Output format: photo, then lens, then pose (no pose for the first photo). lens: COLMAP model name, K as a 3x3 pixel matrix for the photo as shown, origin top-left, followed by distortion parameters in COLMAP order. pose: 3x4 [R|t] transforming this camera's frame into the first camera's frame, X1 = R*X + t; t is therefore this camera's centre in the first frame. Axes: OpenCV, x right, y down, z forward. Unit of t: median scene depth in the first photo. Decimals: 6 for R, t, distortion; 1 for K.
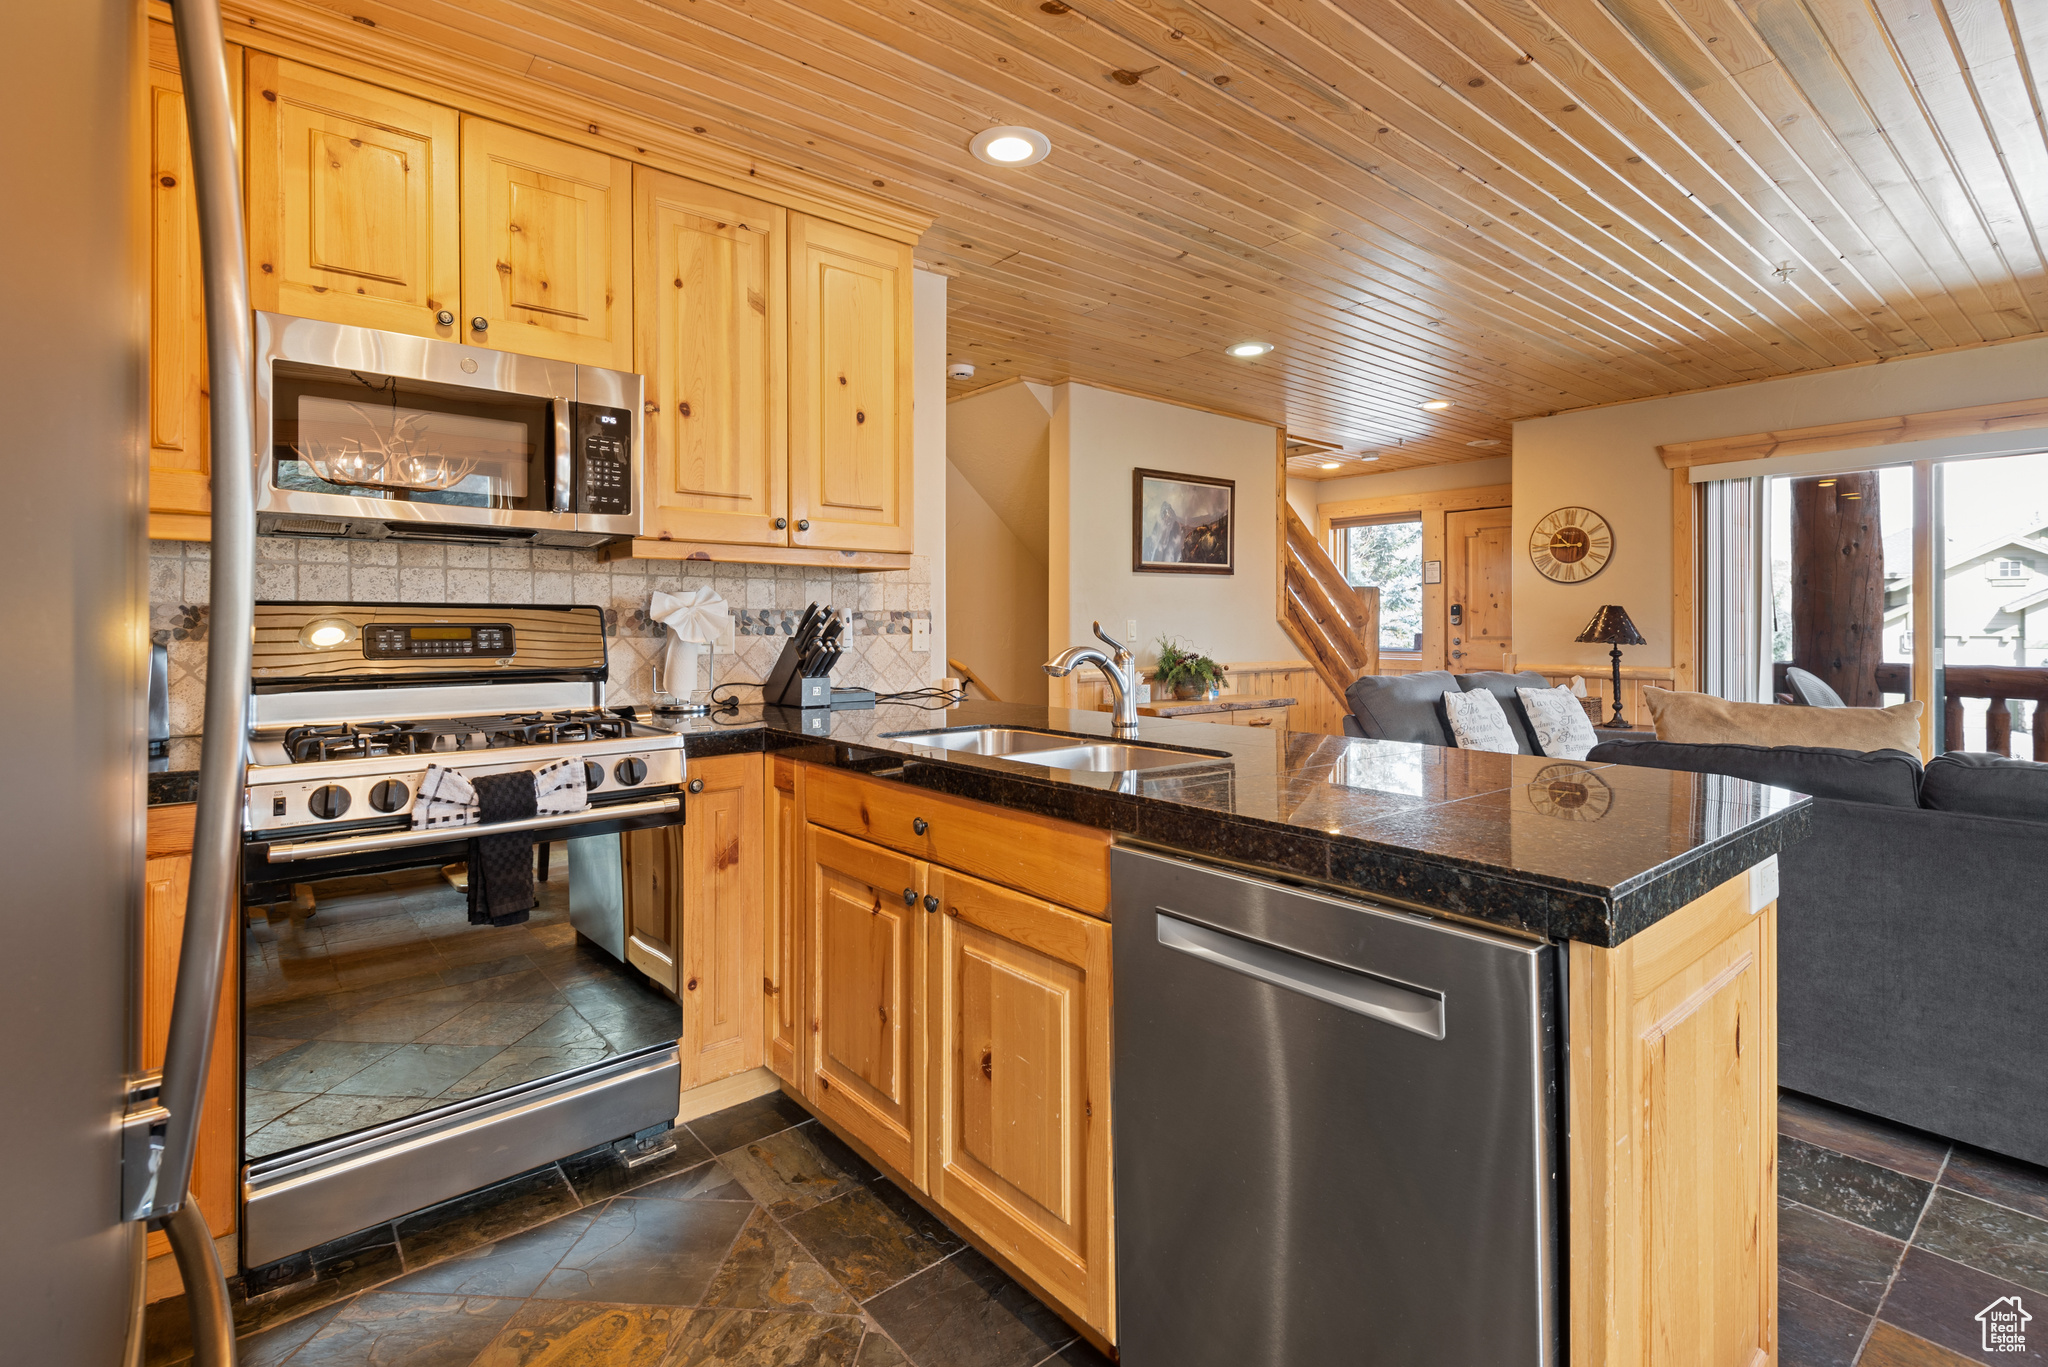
lens RADIAL K [[957.9, 0, 1032.2], [0, 957.9, 629.6], [0, 0, 1]] dist [0.040244, -0.026812]
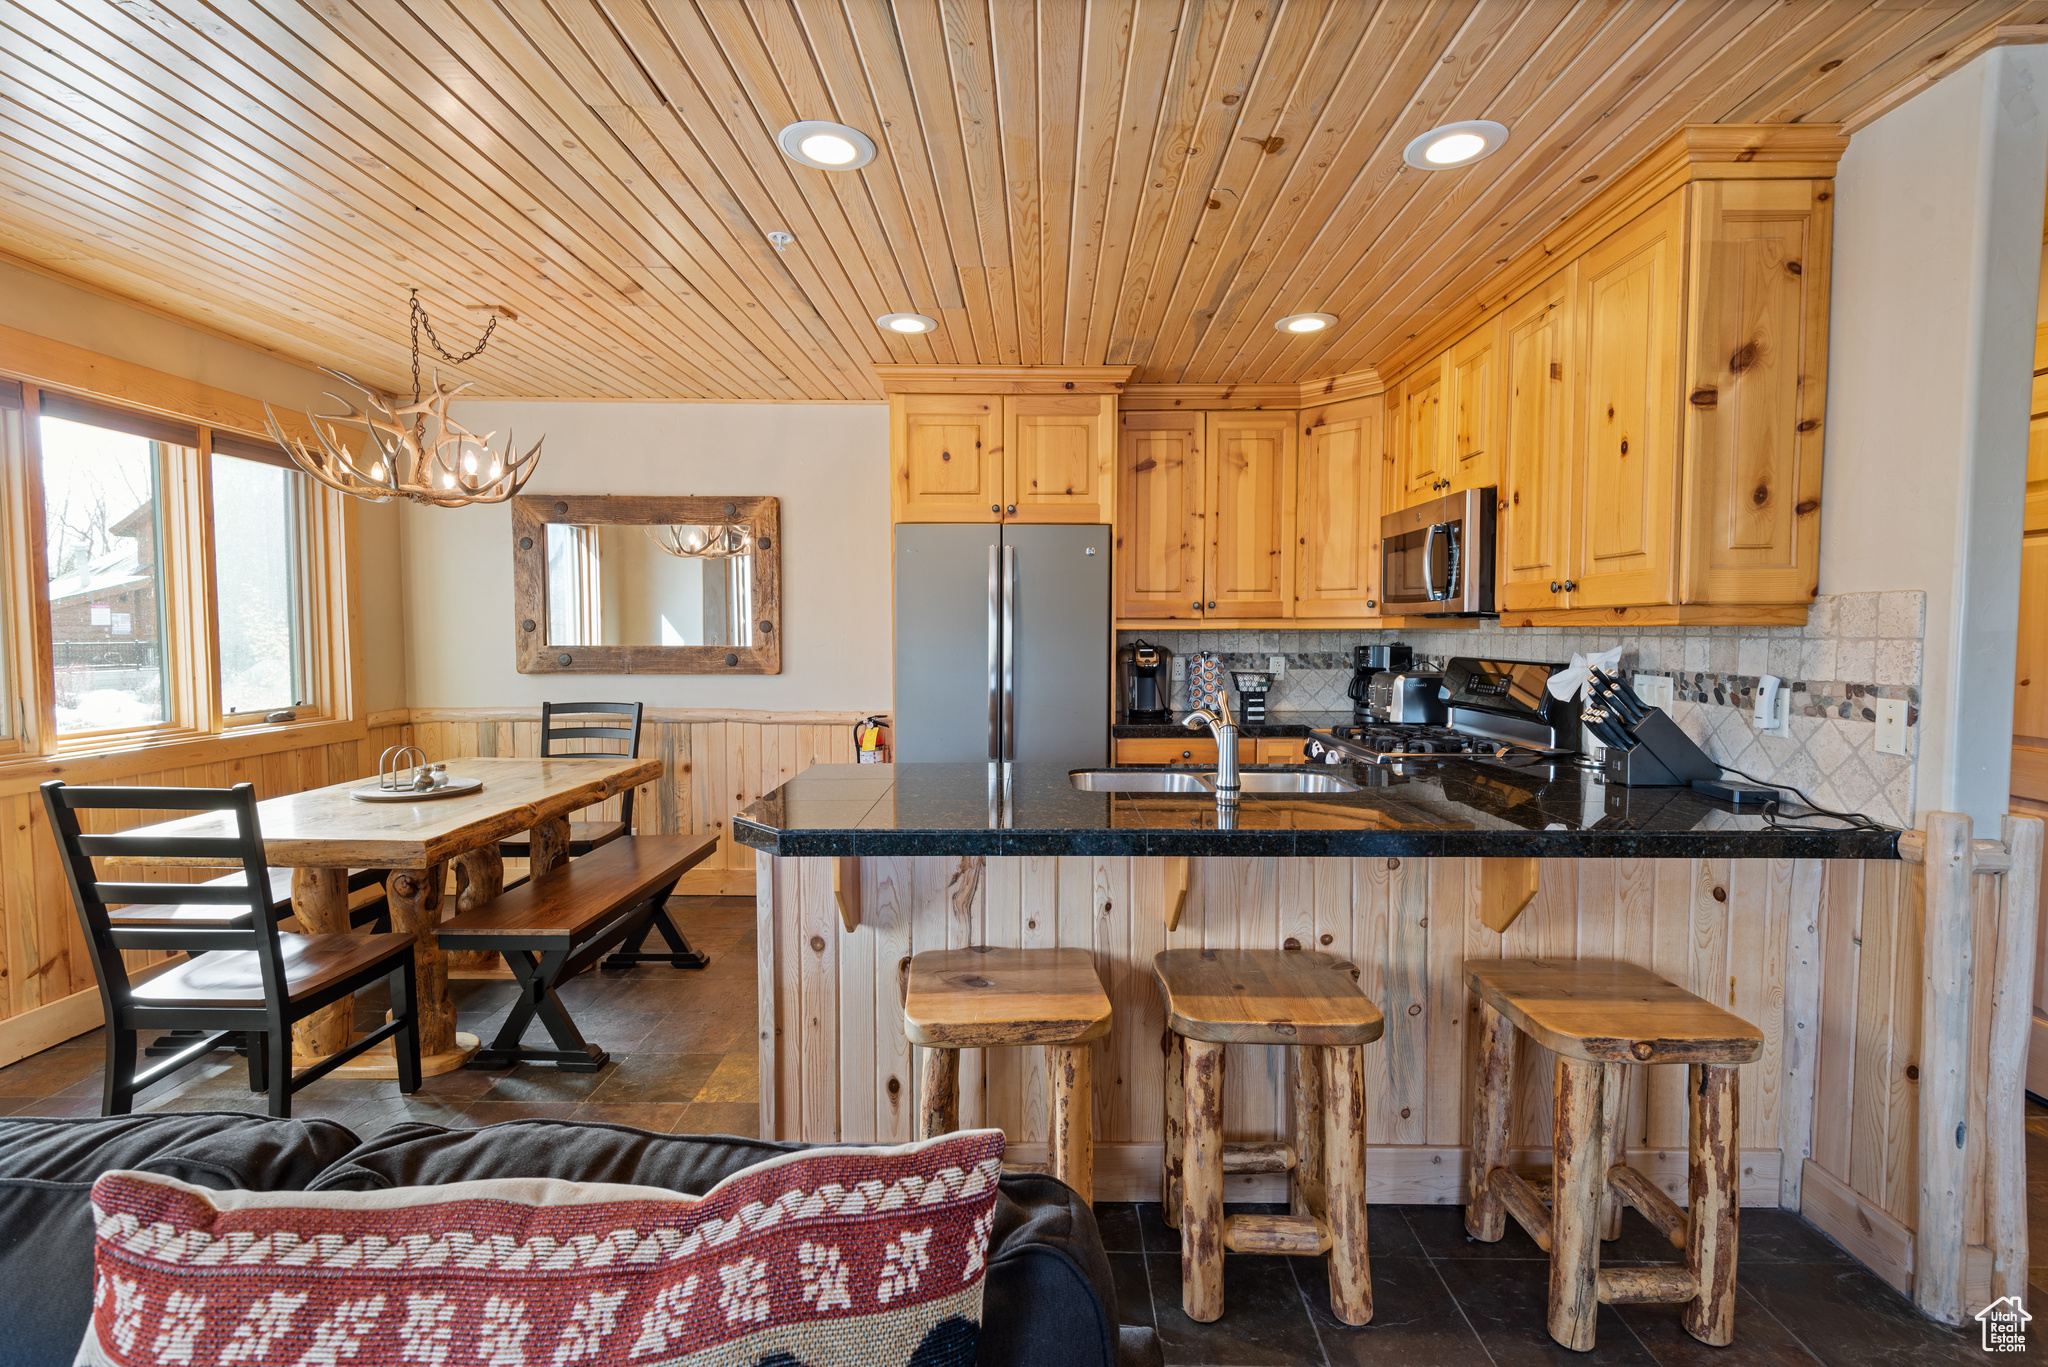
lens RADIAL K [[920.0, 0, 1029.6], [0, 920.0, 673.7], [0, 0, 1]] dist [0.036592, -0.021621]
pose [[-0.656308, 0.036834, -0.753594, 0.751213], [-0.002716, 0.998686, 0.051179, -0.061500], [0.754488, 0.035636, -0.655345, 1.102100]]
